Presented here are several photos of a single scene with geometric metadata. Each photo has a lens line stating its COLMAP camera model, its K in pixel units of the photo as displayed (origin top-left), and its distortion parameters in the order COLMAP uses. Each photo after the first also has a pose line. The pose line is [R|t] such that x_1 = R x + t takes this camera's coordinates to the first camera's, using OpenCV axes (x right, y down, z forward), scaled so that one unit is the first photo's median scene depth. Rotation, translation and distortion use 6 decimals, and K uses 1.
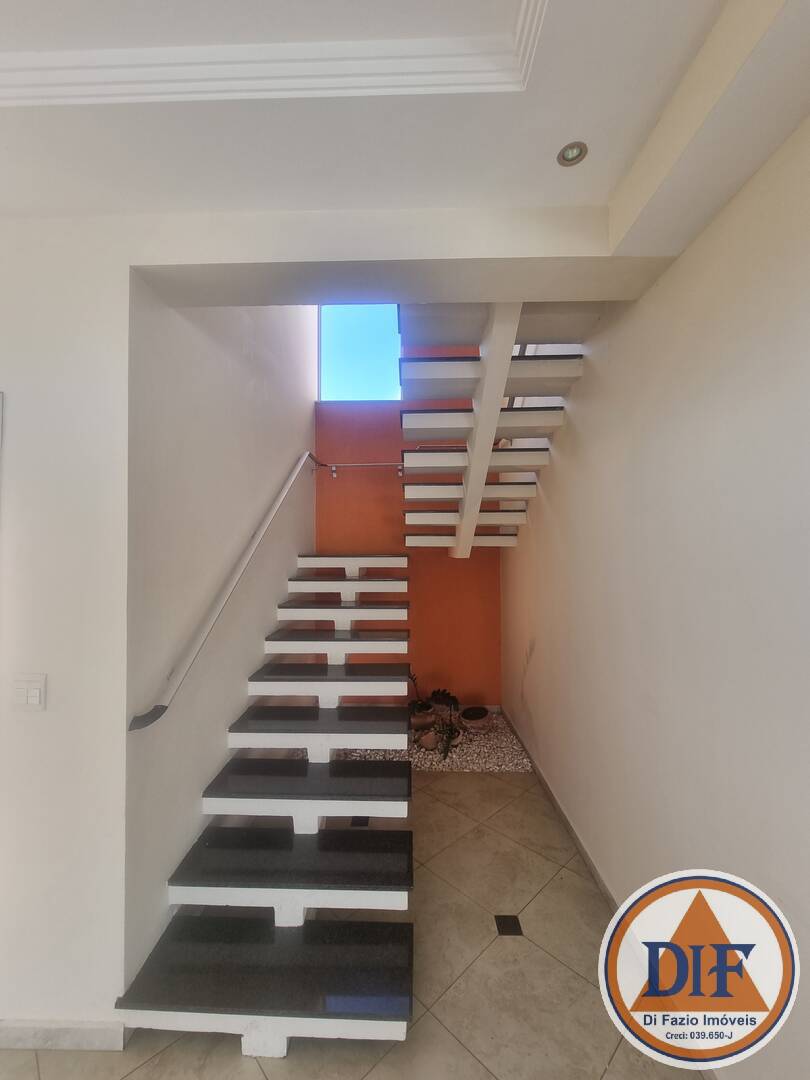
lens RADIAL K [[444.4, 0, 403.1], [0, 444.4, 542.3], [0, 0, 1]] dist [-0.006033, 0.000372]
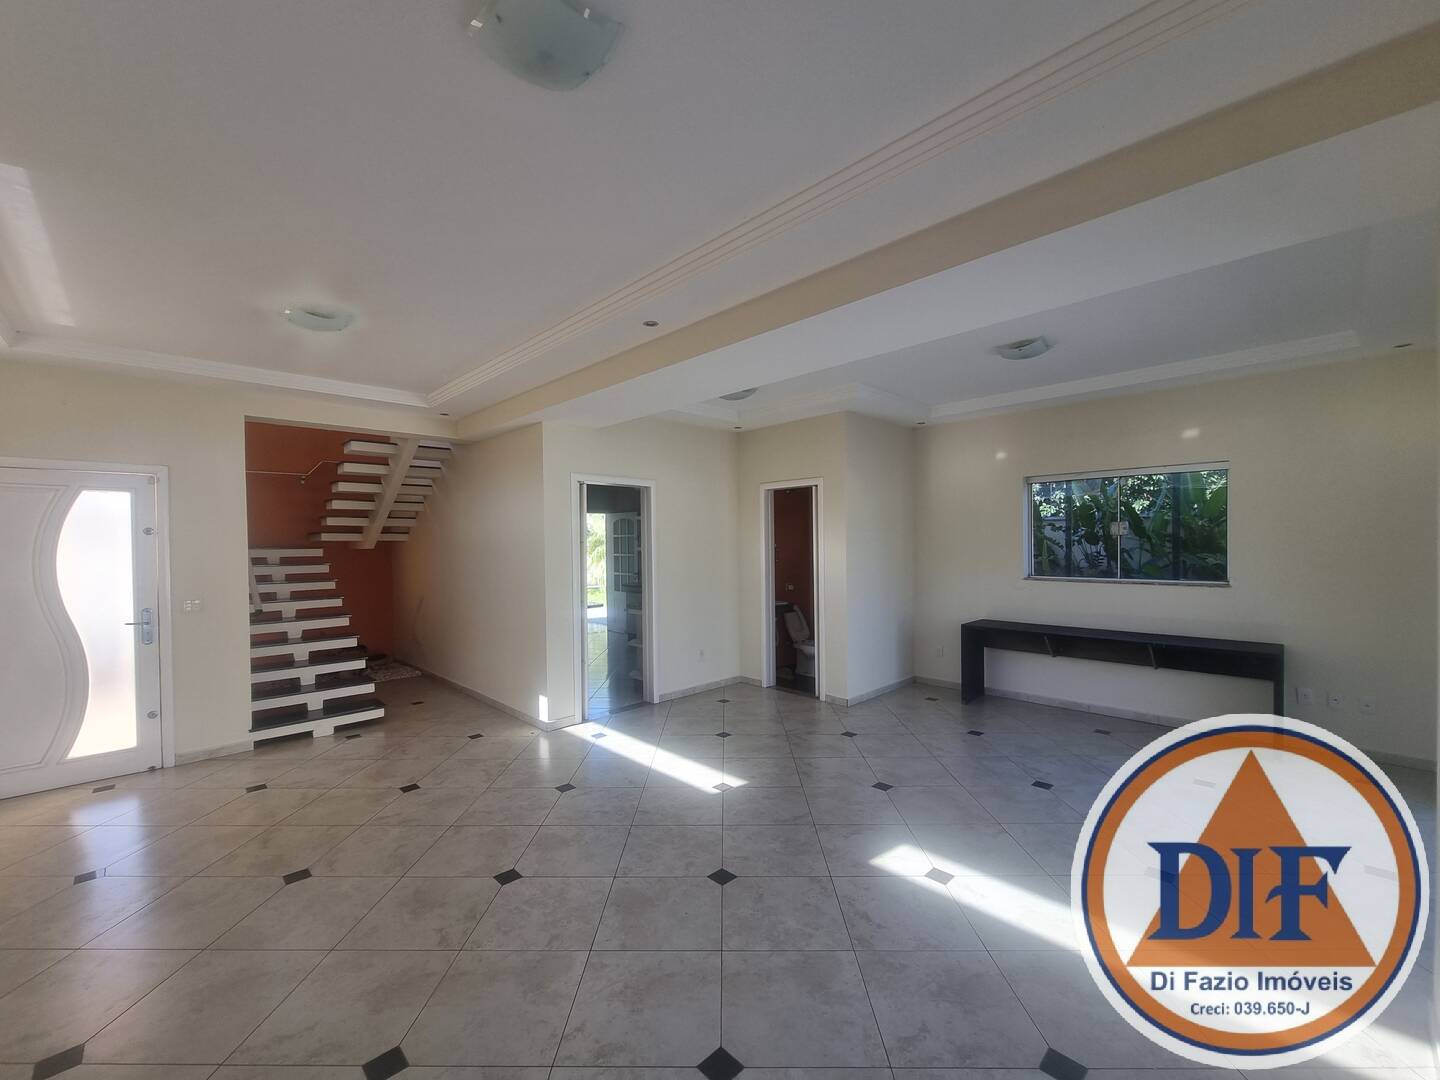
lens RADIAL K [[592.5, 0, 708.3], [0, 592.5, 552.9], [0, 0, 1]] dist [-0.006033, 0.000372]
pose [[0.711442, -0.012605, 0.702631, -0.440969], [-0.000644, 0.999827, 0.018588, 0.012531], [-0.702744, -0.013676, 0.711311, -1.175016]]
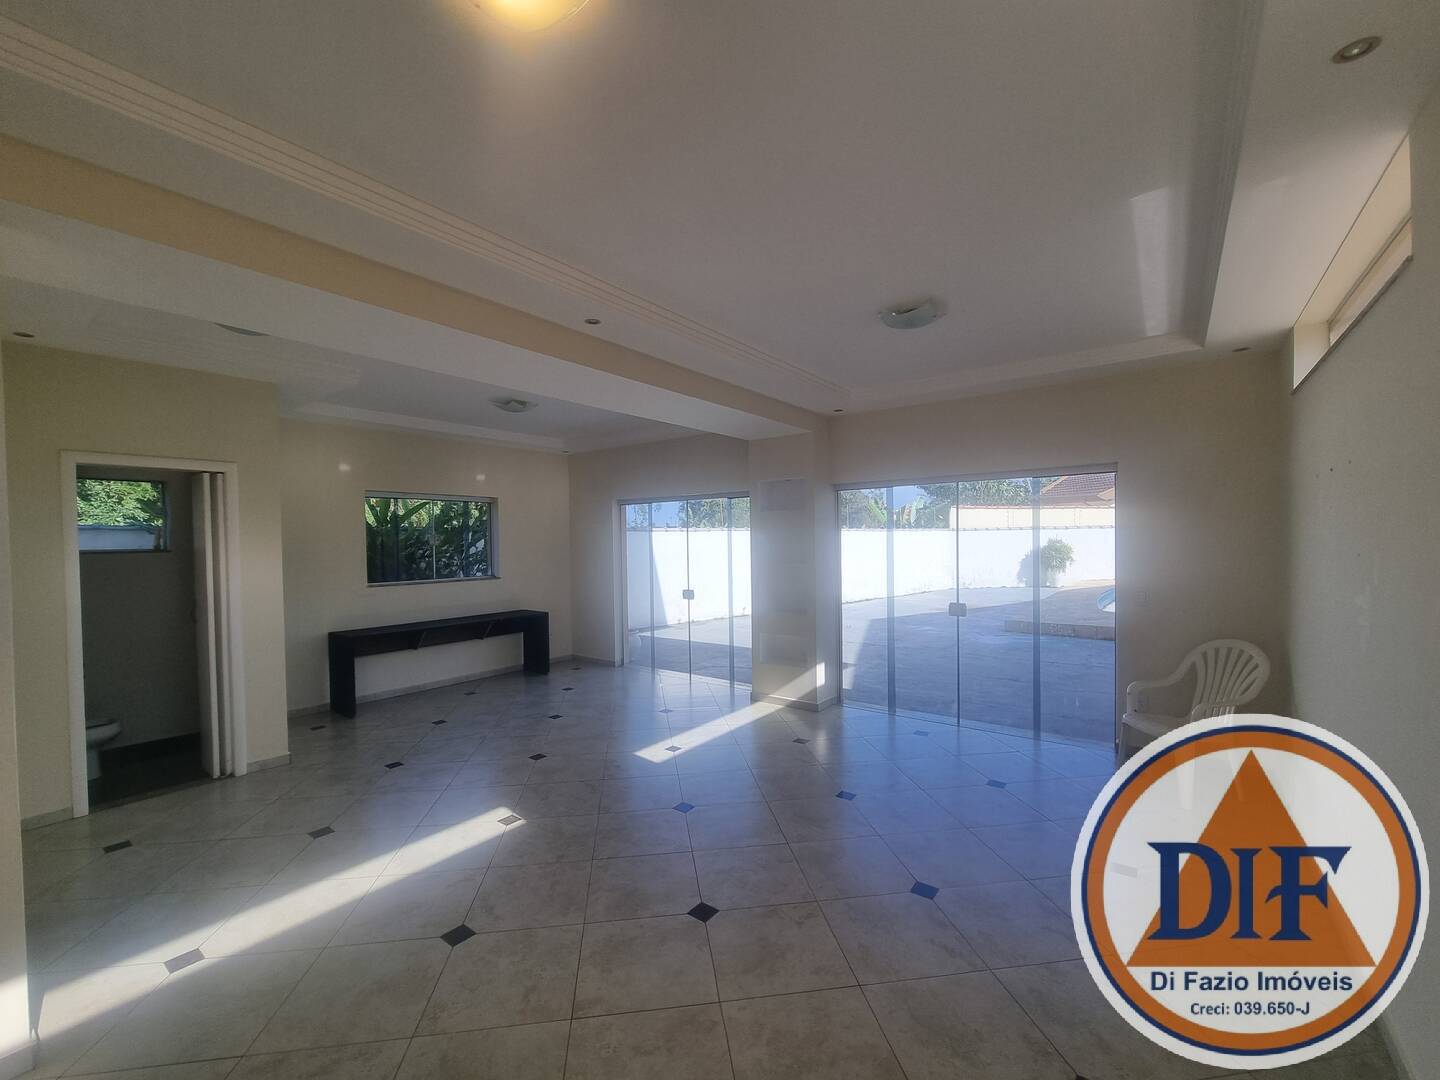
lens RADIAL K [[592.5, 0, 717.1], [0, 592.5, 546.6], [0, 0, 1]] dist [-0.006033, 0.000372]
pose [[-0.807007, 0.013590, 0.590386, -0.527531], [0.016006, 0.999871, -0.001137, 0.013583], [-0.590326, 0.008532, -0.807120, 0.105432]]
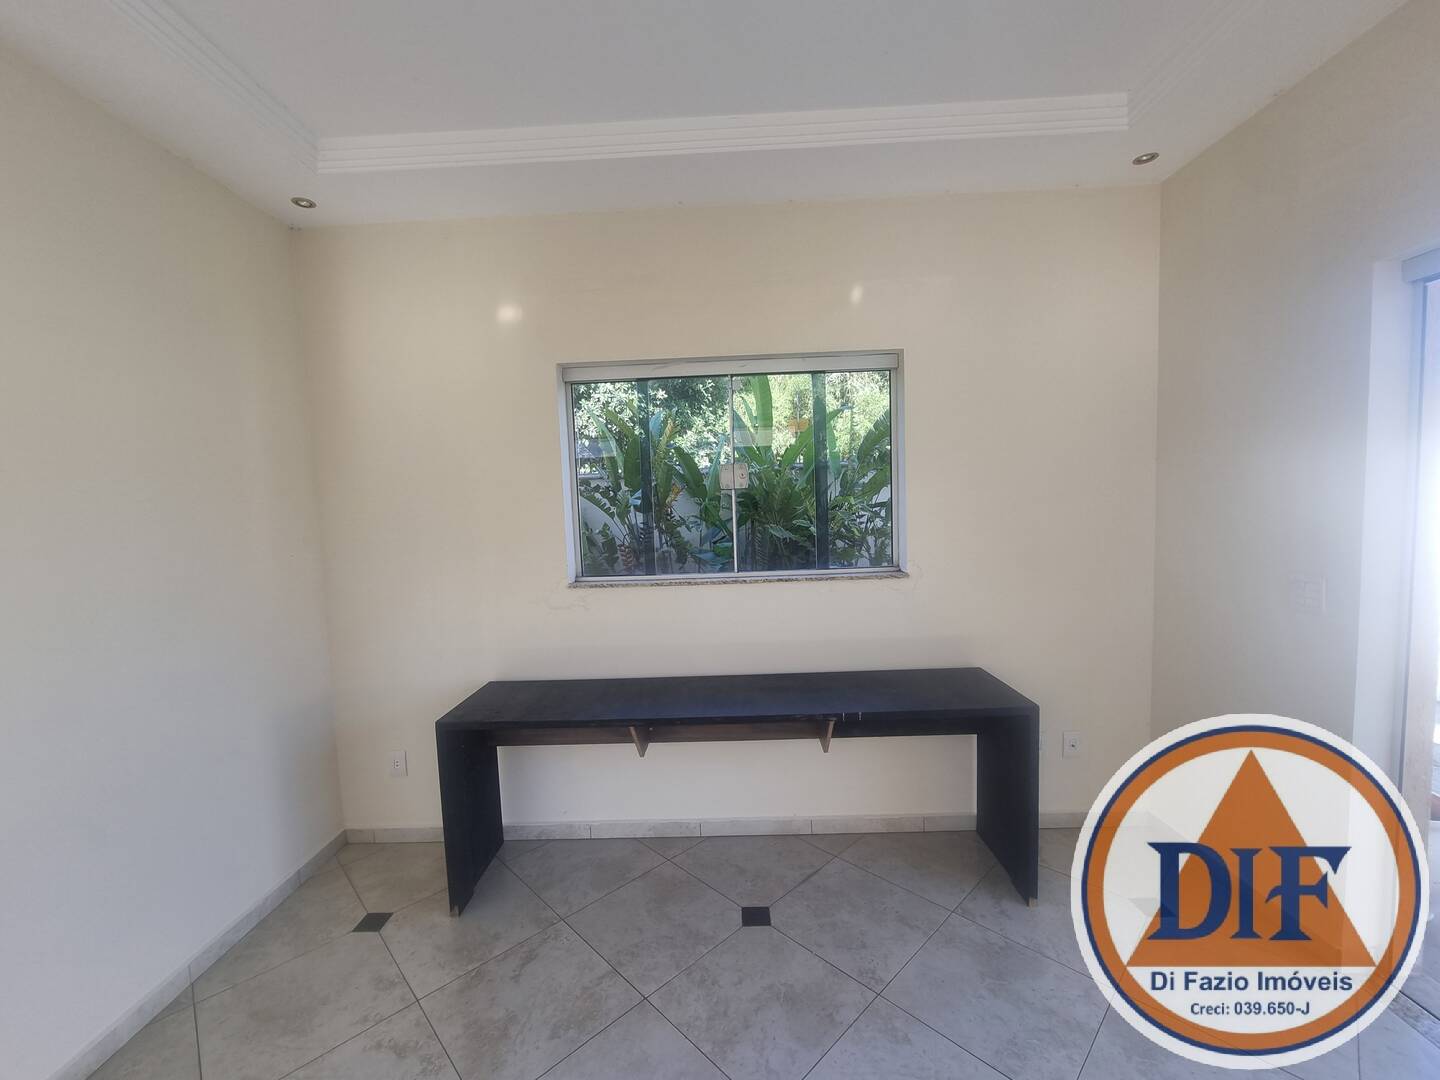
lens RADIAL K [[592.5, 0, 712.3], [0, 592.5, 546.2], [0, 0, 1]] dist [-0.006033, 0.000372]
pose [[0.008734, -0.060953, 0.998102, 0.517237], [0.025546, 0.997828, 0.060713, 0.019575], [-0.999635, 0.024968, 0.010272, -0.837821]]
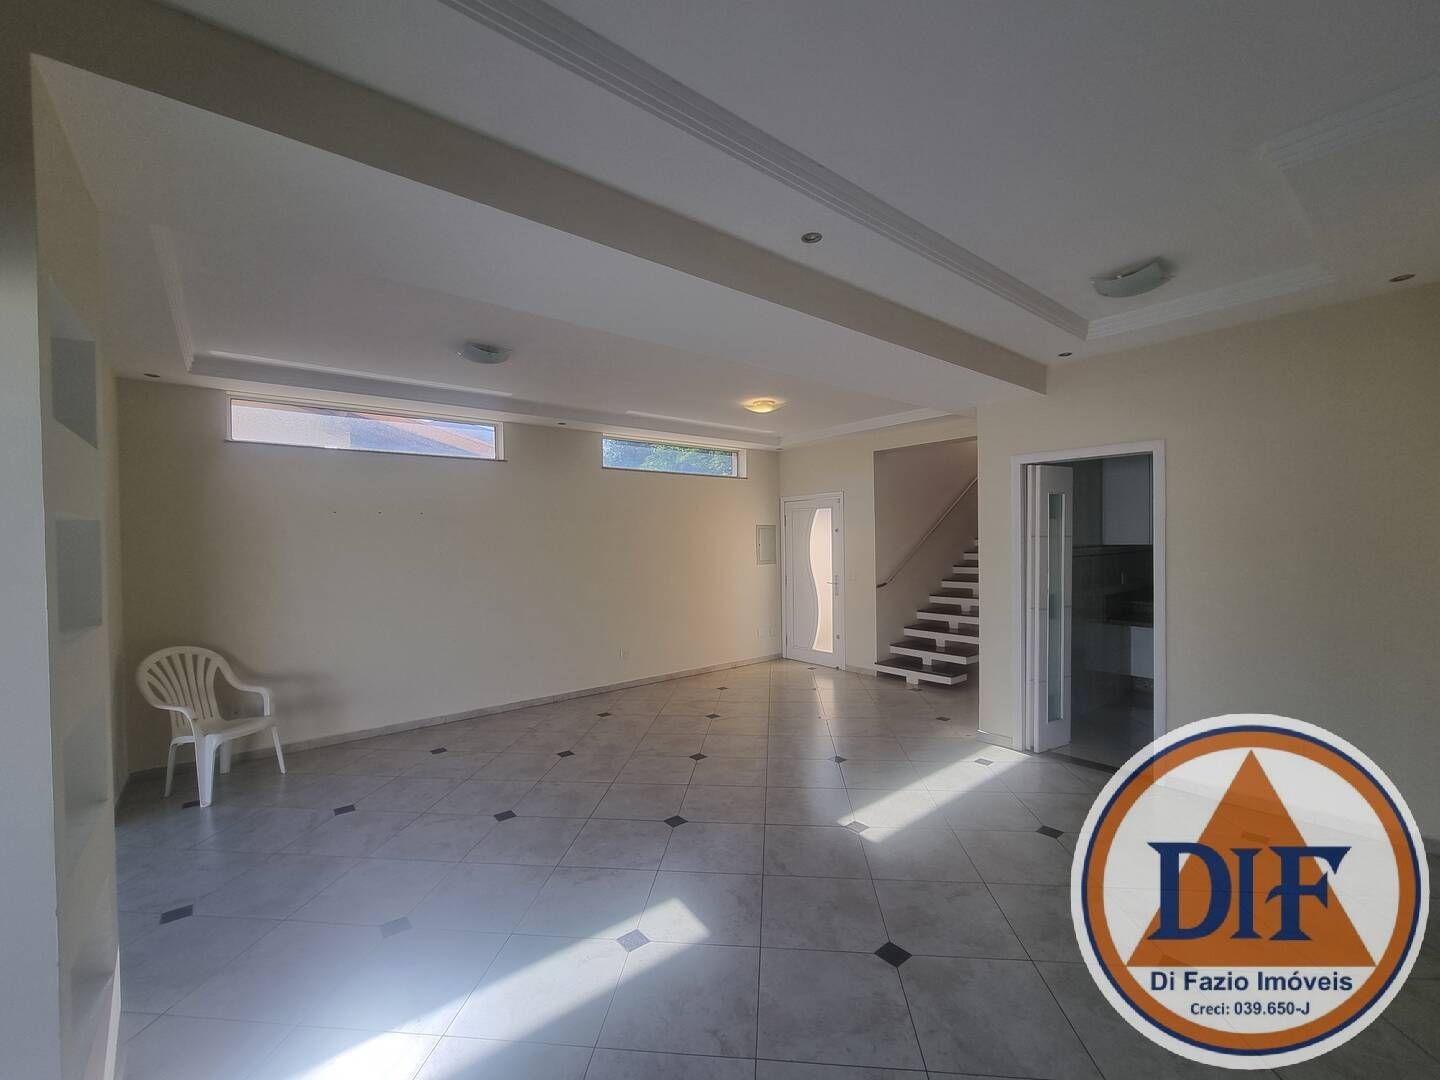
lens RADIAL K [[592.5, 0, 715.7], [0, 592.5, 547.4], [0, 0, 1]] dist [-0.006033, 0.000372]
pose [[0.644958, 0.004498, -0.764205, 0.850027], [0.019614, 0.999556, 0.022436, -0.003970], [0.763967, -0.029459, 0.644583, -1.187113]]
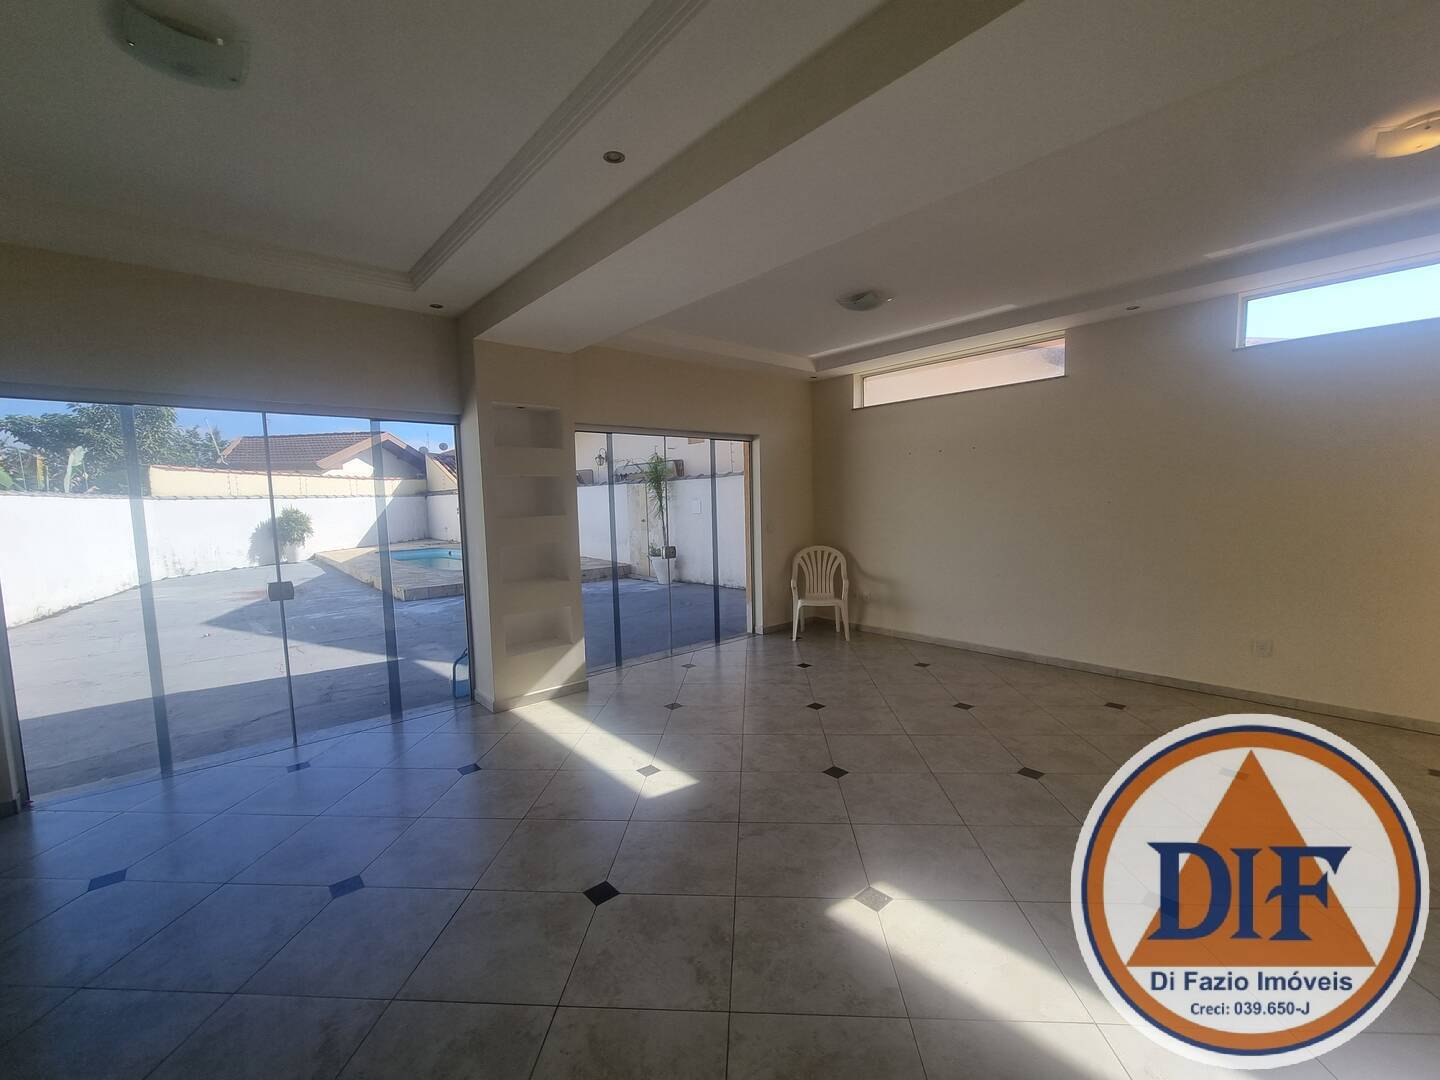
lens RADIAL K [[592.5, 0, 709.8], [0, 592.5, 549.5], [0, 0, 1]] dist [-0.006033, 0.000372]
pose [[-0.742433, 0.084212, -0.664606, 0.794345], [0.037534, 0.995738, 0.084240, 0.035688], [0.668868, 0.037597, -0.742430, -0.138104]]
